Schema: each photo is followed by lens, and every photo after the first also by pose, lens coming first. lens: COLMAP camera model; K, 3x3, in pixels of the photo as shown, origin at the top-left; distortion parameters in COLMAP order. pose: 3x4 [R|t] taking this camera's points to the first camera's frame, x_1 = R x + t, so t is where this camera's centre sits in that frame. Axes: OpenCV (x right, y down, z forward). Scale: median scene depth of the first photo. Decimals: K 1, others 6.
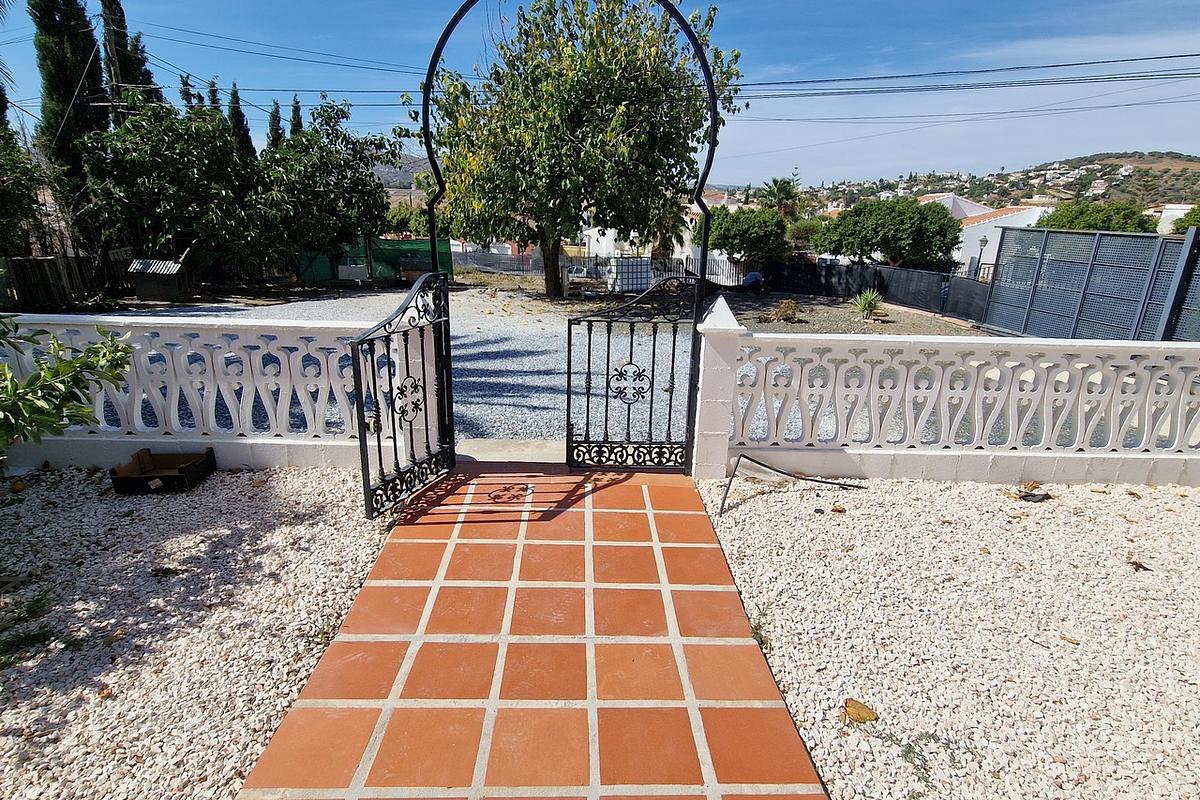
lens RADIAL K [[605.2, 0, 602.3], [0, 605.2, 391.4], [0, 0, 1]] dist [-0.004925, 0.000938]
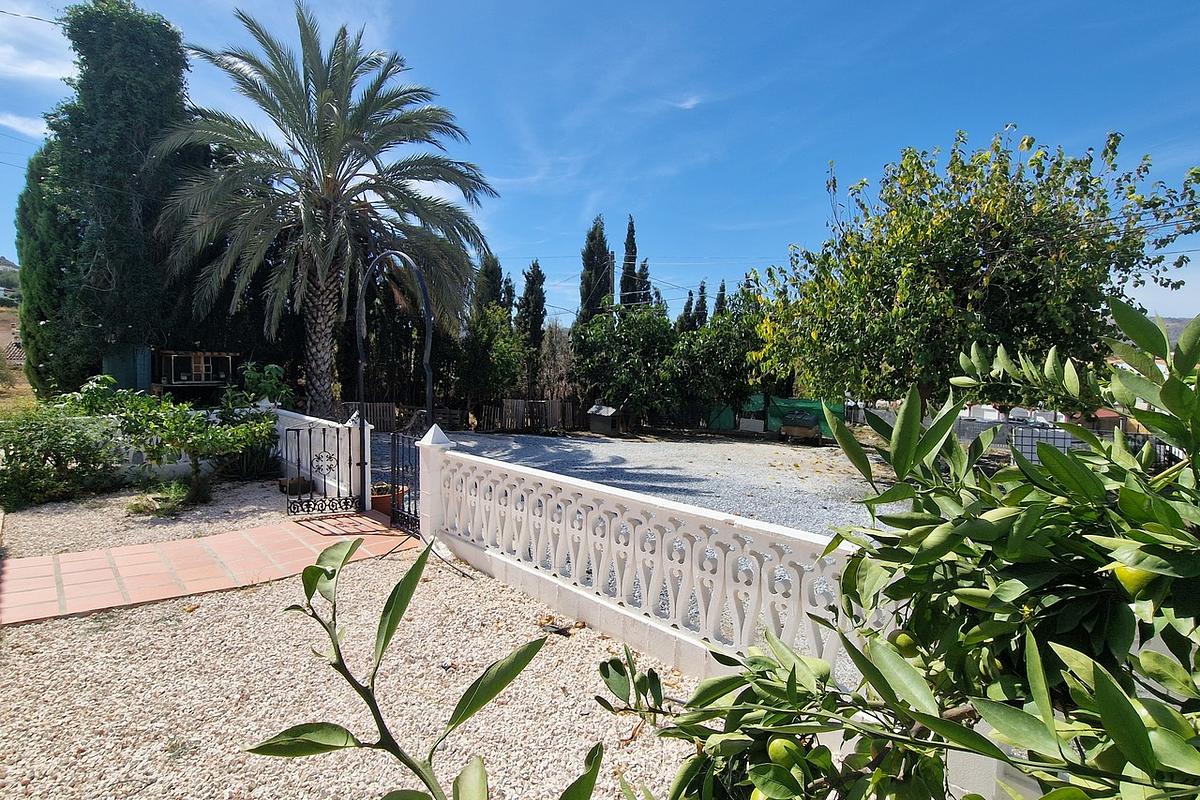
lens RADIAL K [[605.2, 0, 597.9], [0, 605.2, 399.7], [0, 0, 1]] dist [-0.004925, 0.000938]
pose [[0.643825, 0.027978, -0.764661, 0.327460], [-0.215642, 0.965460, -0.146240, -0.015780], [0.734157, 0.259046, 0.627621, 0.069433]]
